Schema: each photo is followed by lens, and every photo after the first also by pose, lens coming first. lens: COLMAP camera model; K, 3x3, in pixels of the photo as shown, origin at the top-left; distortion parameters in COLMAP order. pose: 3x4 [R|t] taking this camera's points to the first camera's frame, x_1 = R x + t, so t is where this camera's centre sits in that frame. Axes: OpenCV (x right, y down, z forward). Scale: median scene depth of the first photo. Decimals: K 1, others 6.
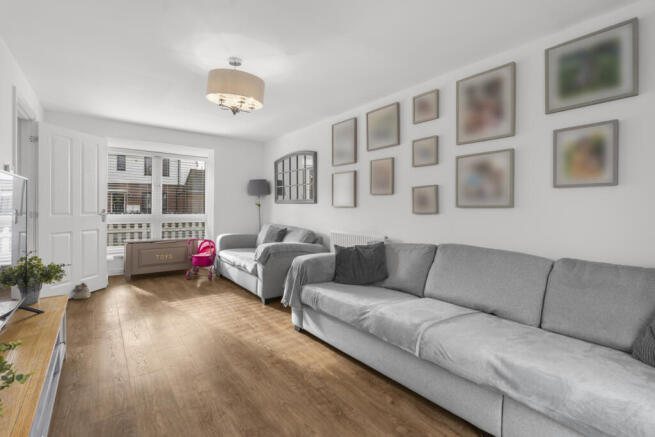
lens RADIAL K [[290.4, 0, 331.2], [0, 290.4, 207.4], [0, 0, 1]] dist [-0.005072, 0.000843]
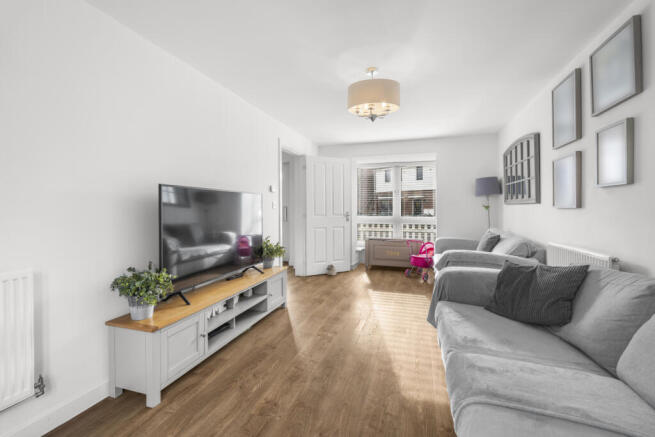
lens RADIAL K [[290.4, 0, 329.6], [0, 290.4, 215.1], [0, 0, 1]] dist [-0.005072, 0.000843]
pose [[0.572015, 0.006269, -0.820219, 0.243856], [0.006806, 0.999900, 0.012389, 0.002754], [0.820215, -0.012669, 0.571915, 0.149535]]
